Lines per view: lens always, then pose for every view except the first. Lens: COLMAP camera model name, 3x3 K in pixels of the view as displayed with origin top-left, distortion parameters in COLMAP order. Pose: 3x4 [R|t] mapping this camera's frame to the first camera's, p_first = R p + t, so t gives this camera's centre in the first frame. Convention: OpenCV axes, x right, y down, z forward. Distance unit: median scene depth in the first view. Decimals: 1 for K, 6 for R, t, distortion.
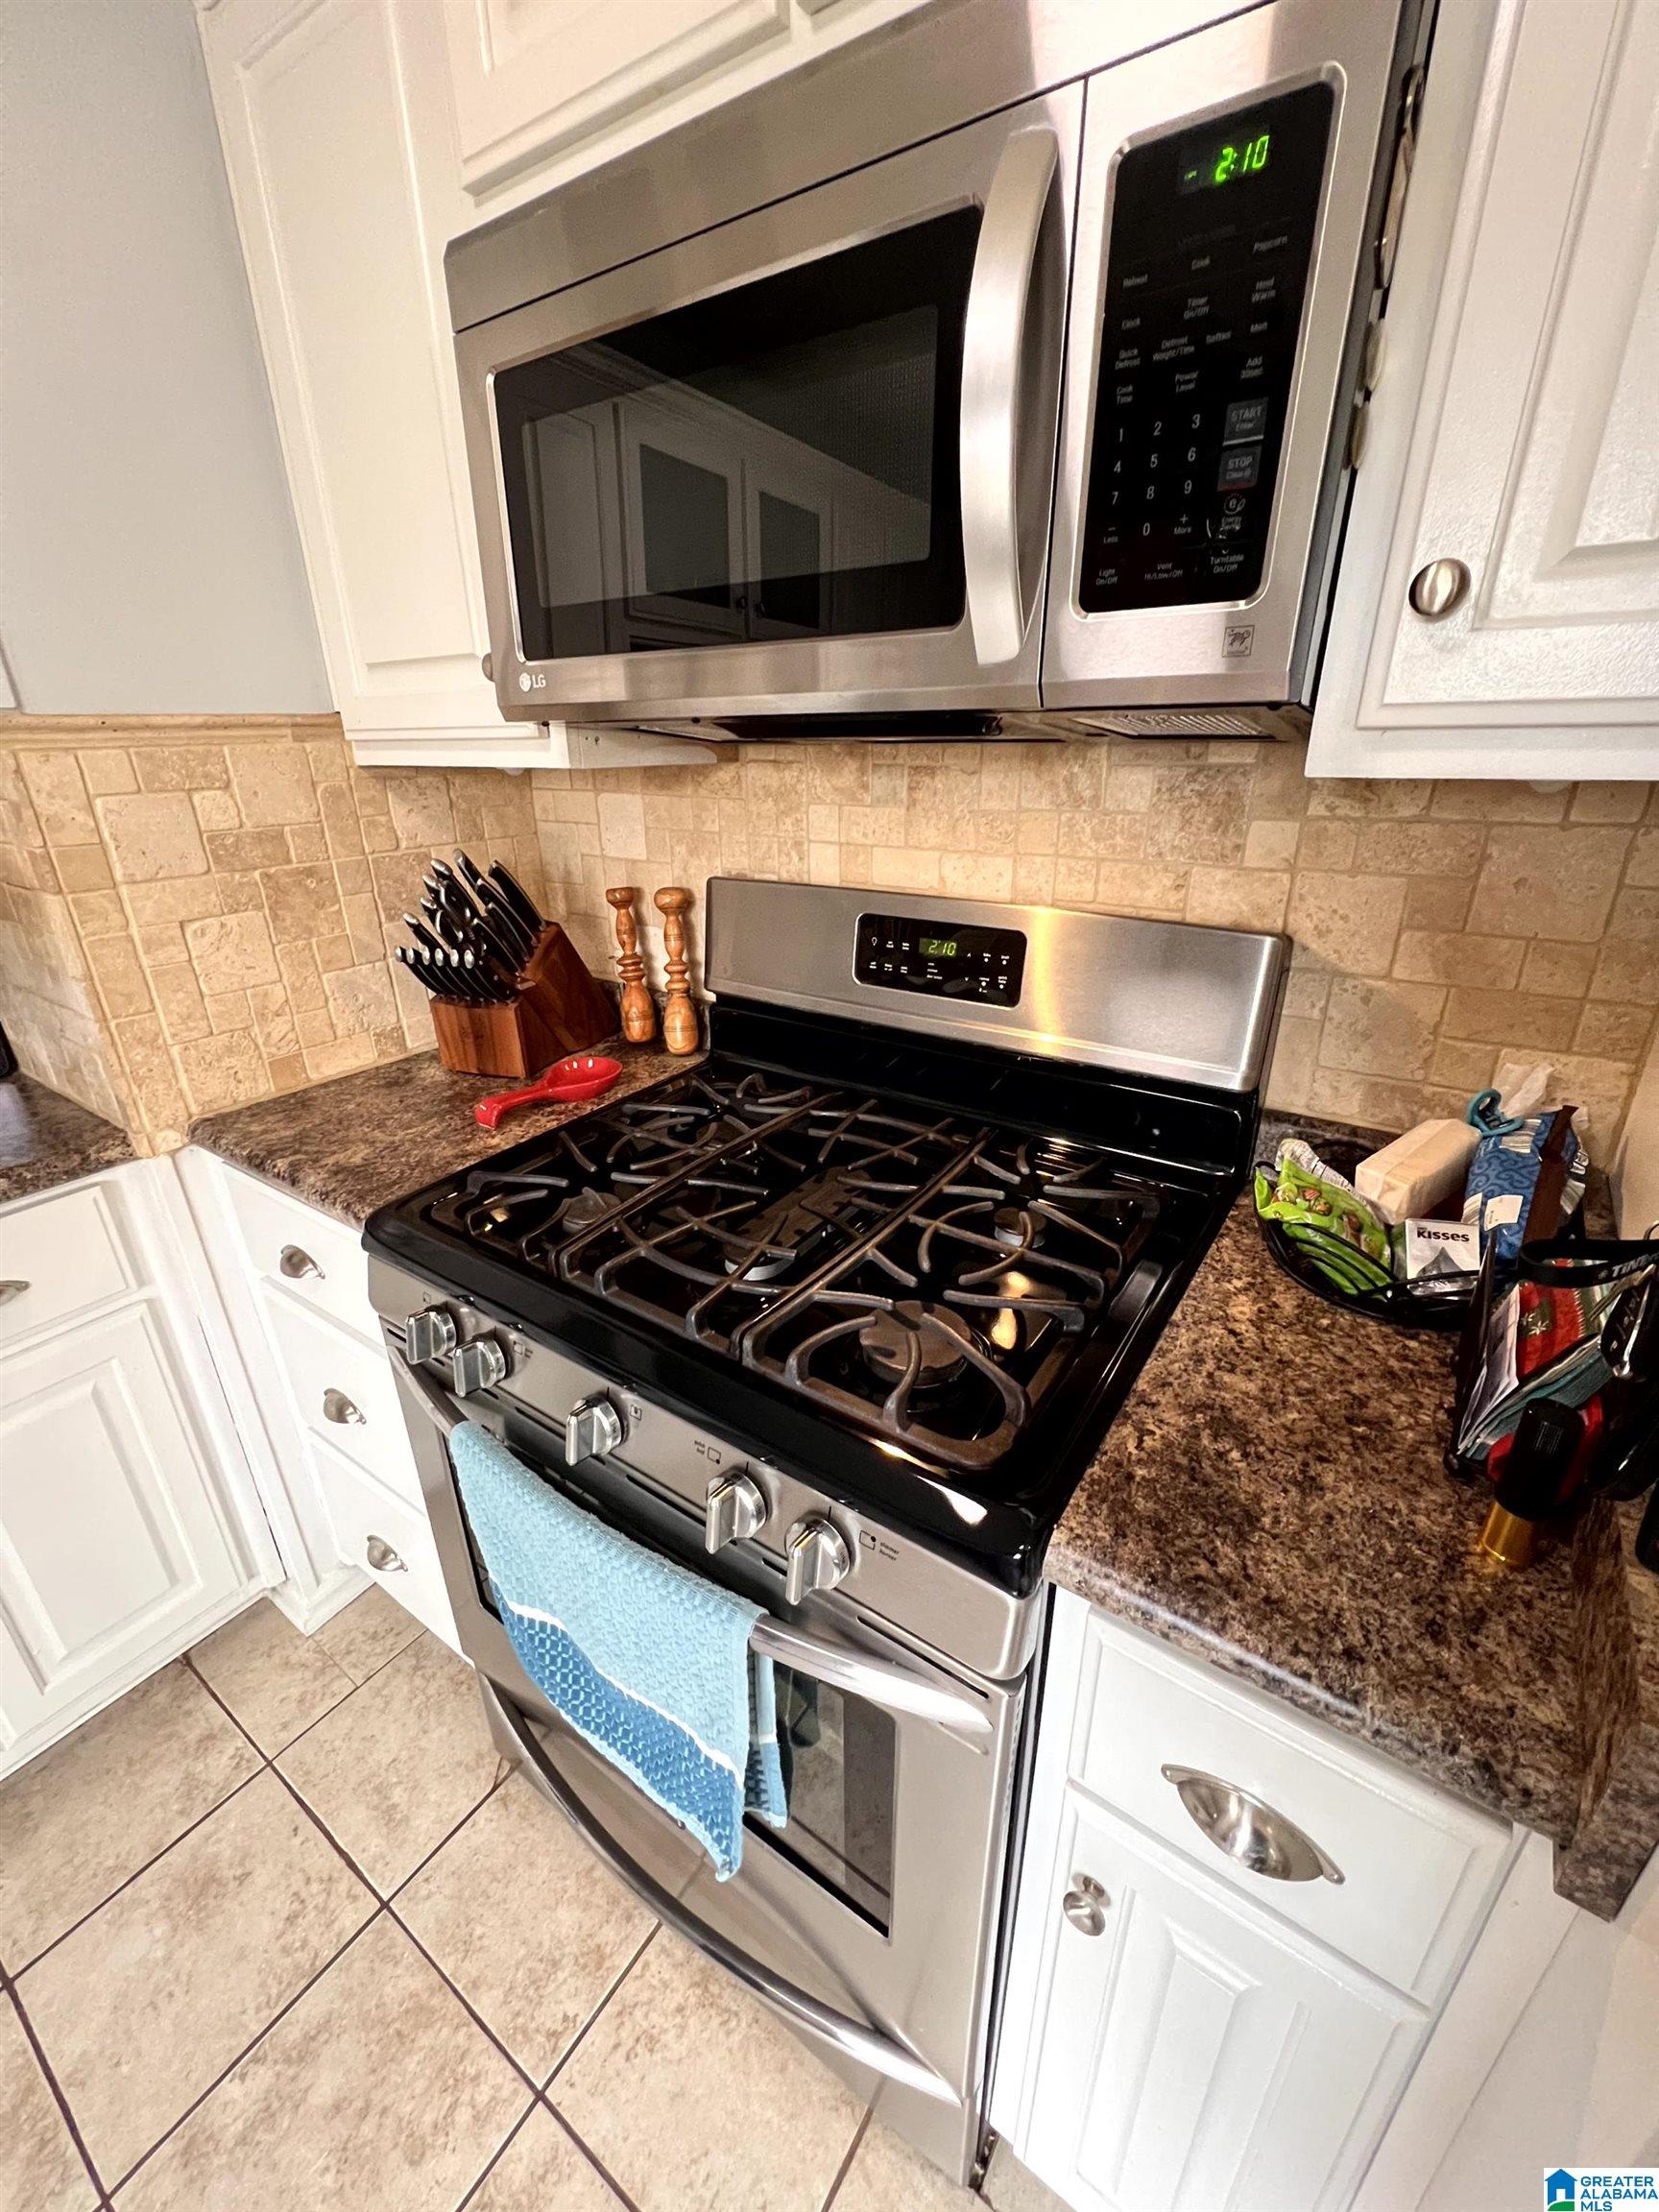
lens RADIAL K [[887.7, 0, 830.1], [0, 887.7, 1101.0], [0, 0, 1]] dist [-0.006100, 0.001373]
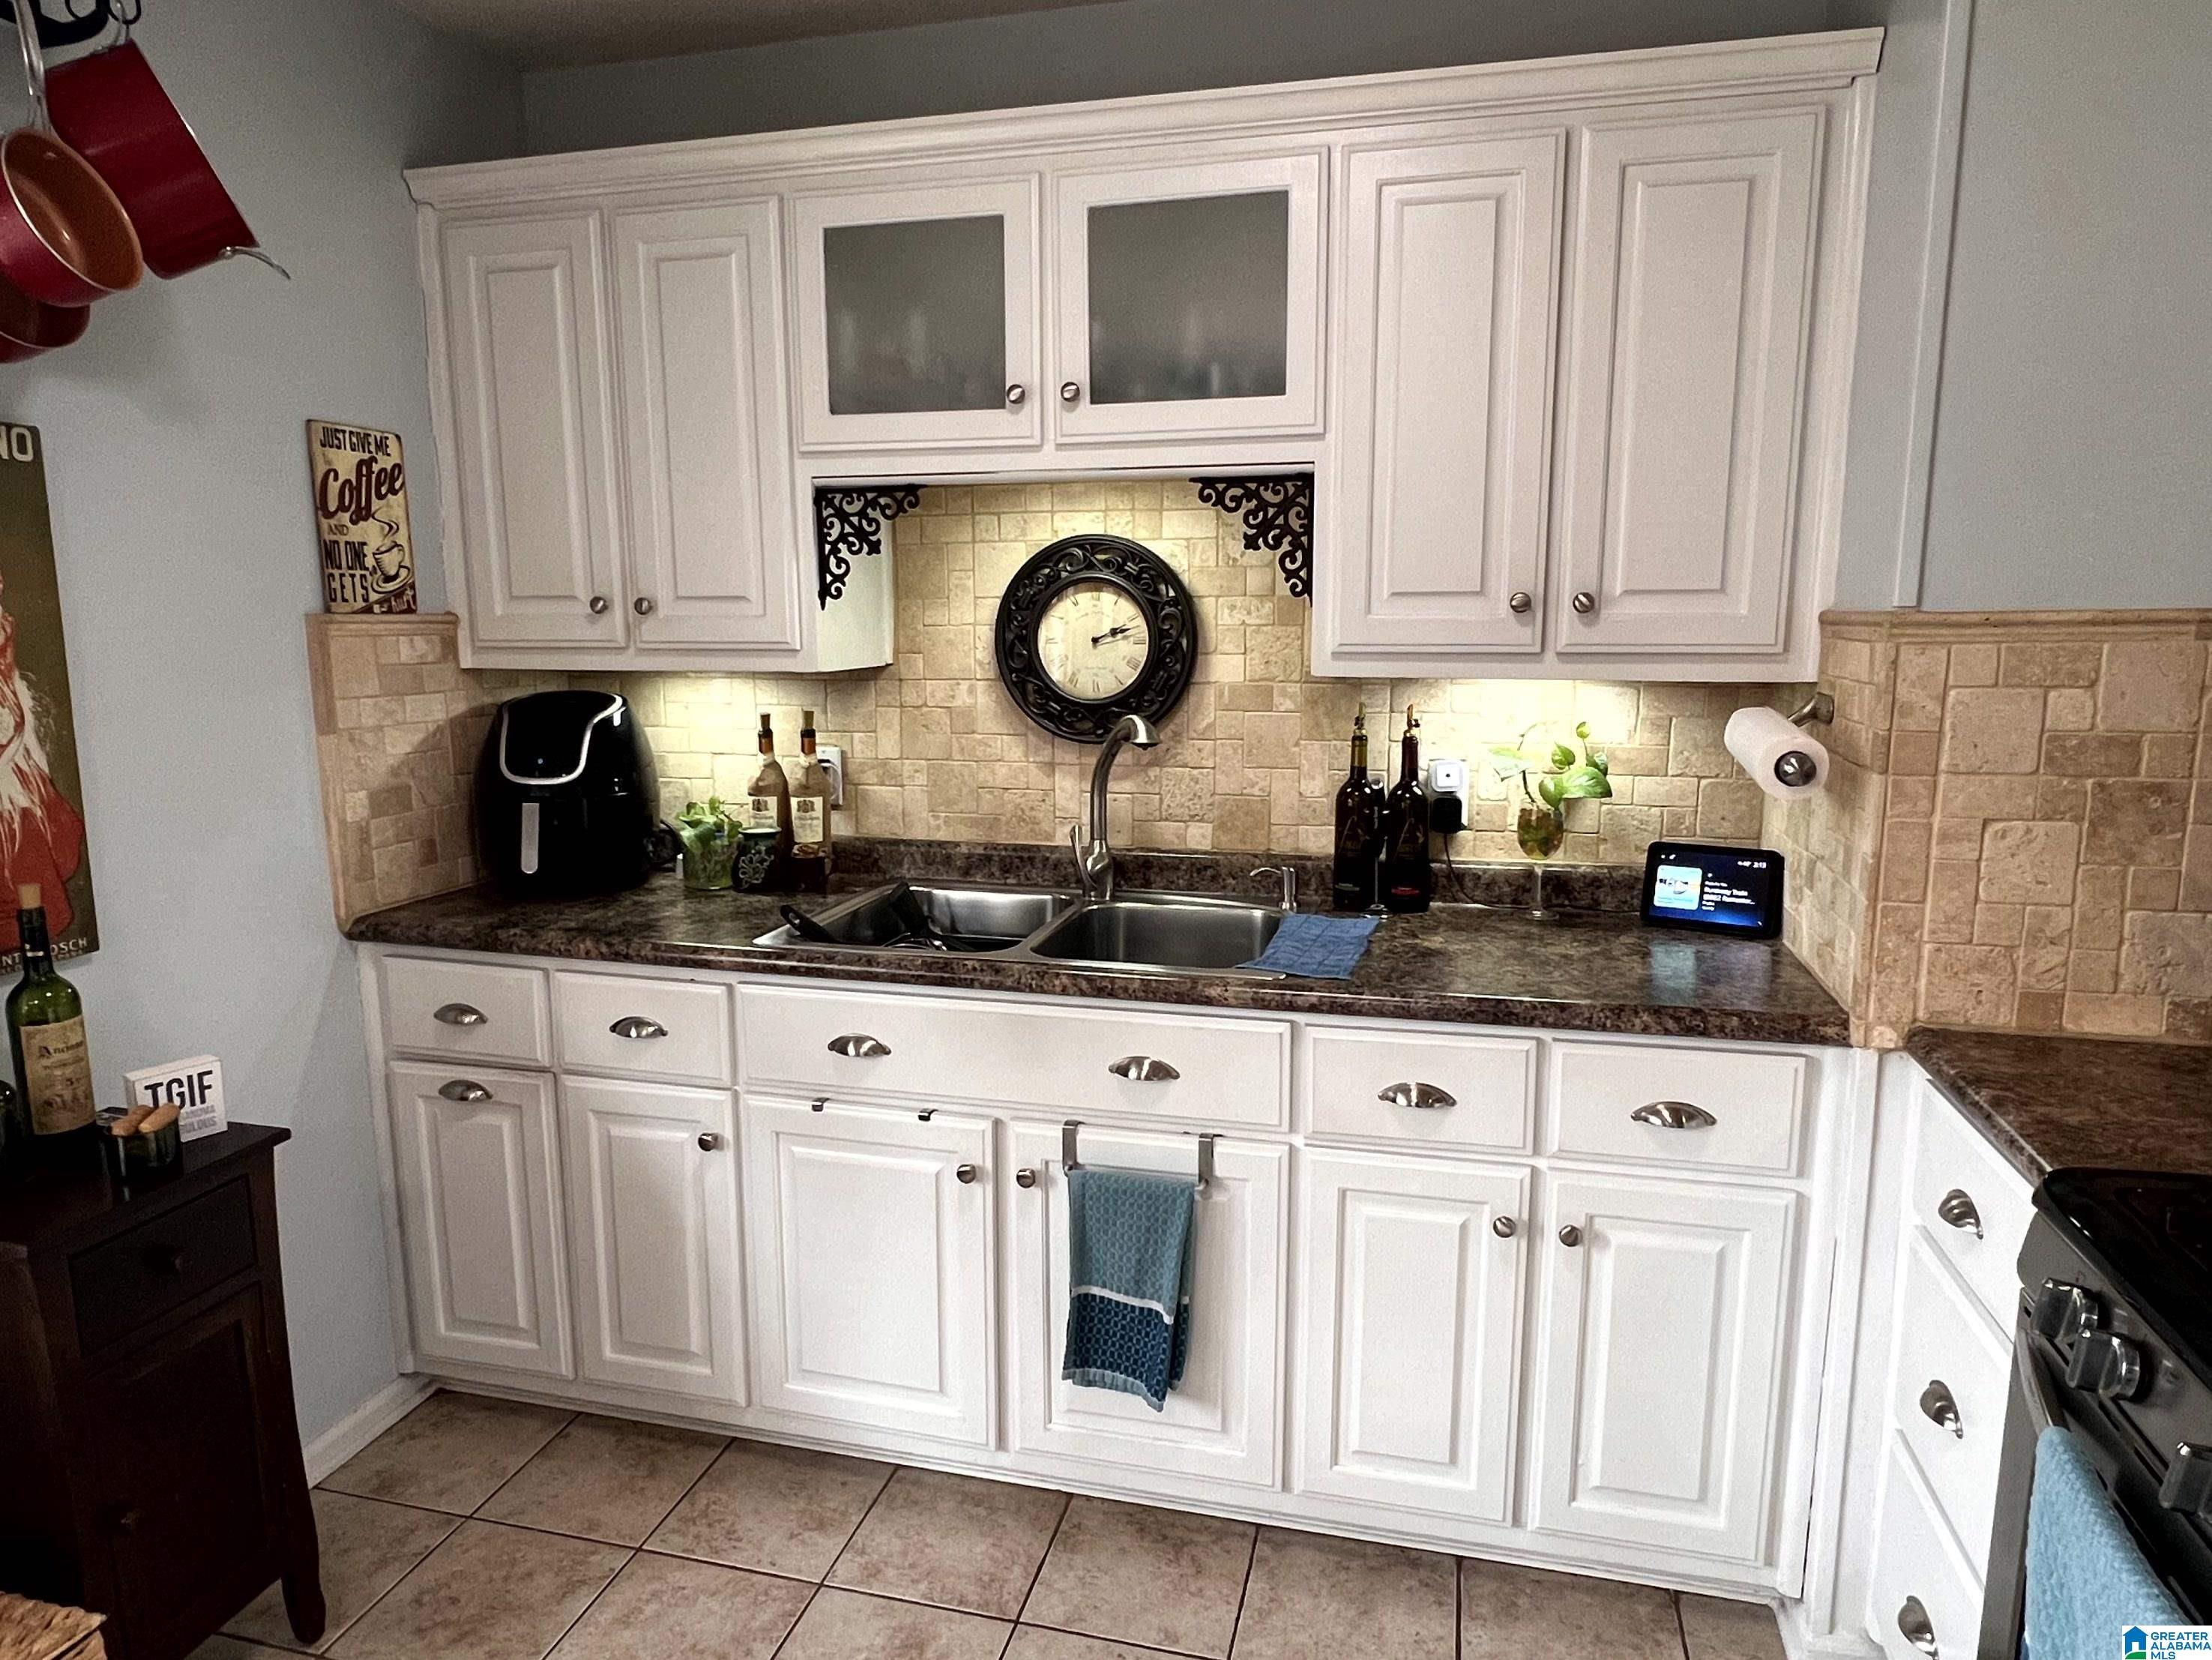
lens RADIAL K [[1393.0, 0, 1093.8], [0, 1393.0, 844.5], [0, 0, 1]] dist [-0.002170, -0.003853]
pose [[0.338839, 0.173349, -0.924737, 0.287345], [-0.356138, 0.933375, 0.044473, 0.085824], [0.870835, 0.314264, 0.378000, -0.339084]]
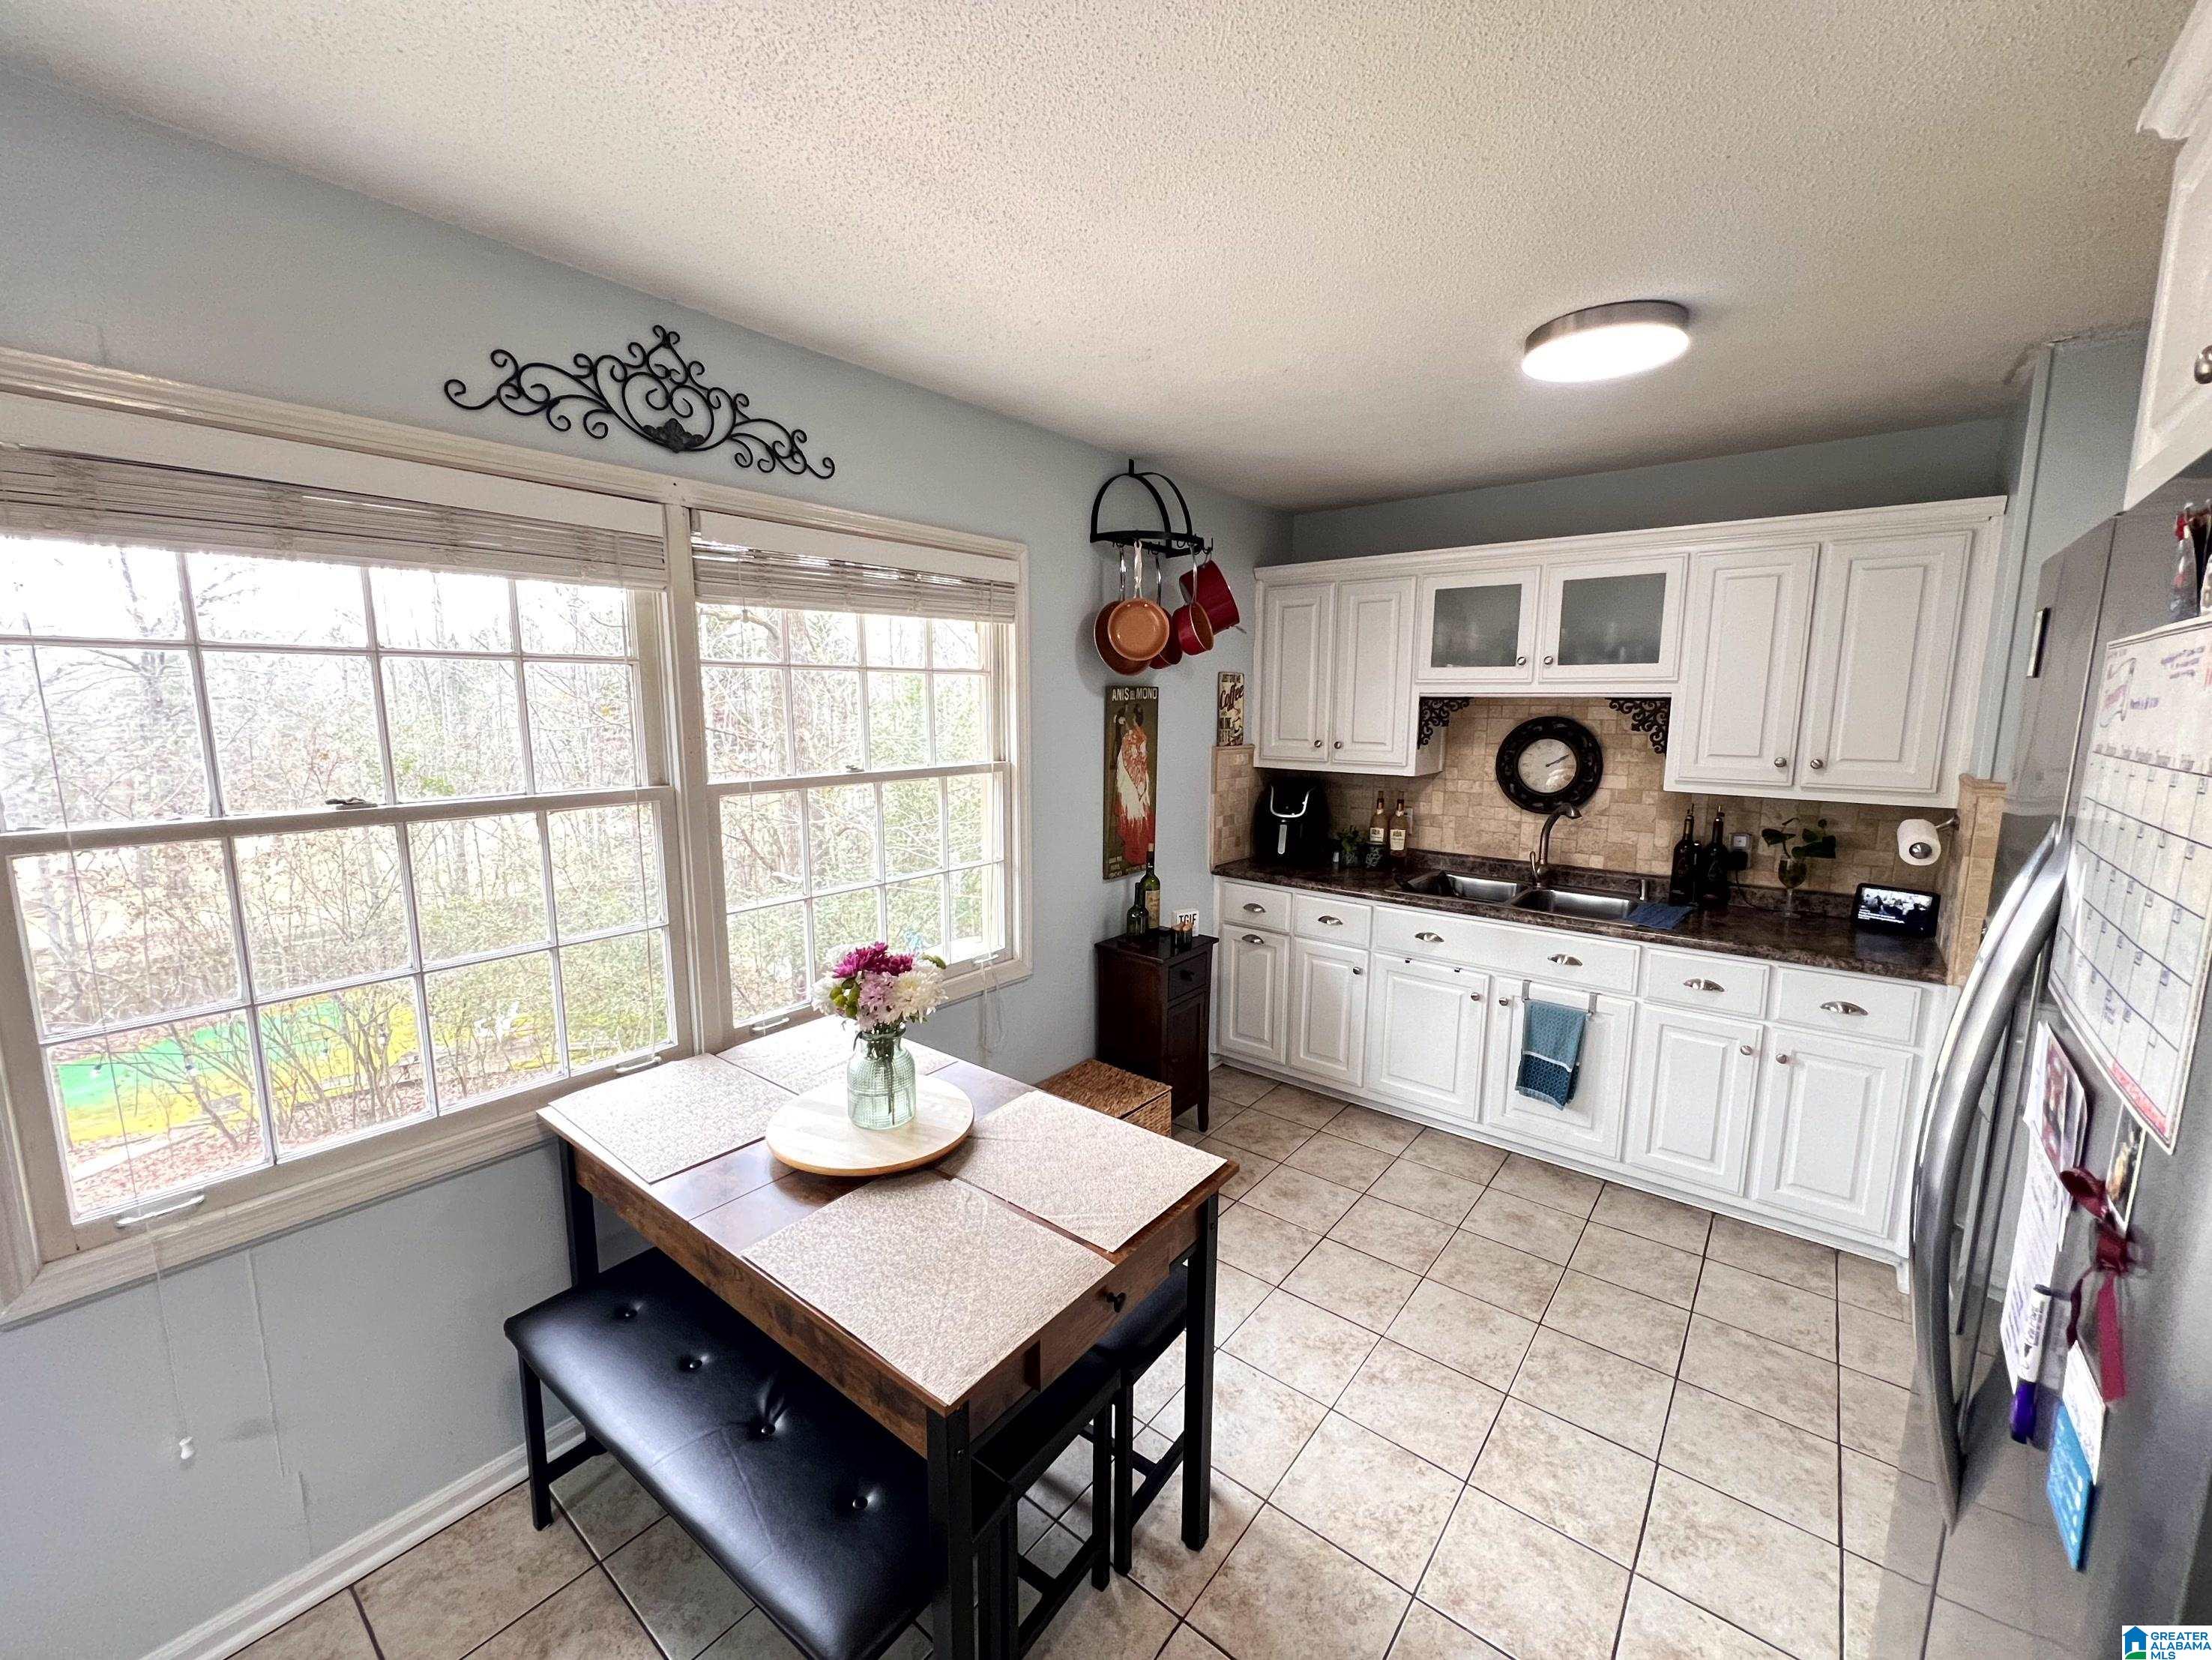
lens RADIAL K [[887.8, 0, 1103.1], [0, 887.8, 830.1], [0, 0, 1]] dist [-0.006100, 0.001373]
pose [[-0.076073, 0.159127, -0.984323, 1.270294], [-0.380430, 0.907875, 0.176170, 0.121583], [0.921676, 0.387868, -0.008528, -0.870386]]
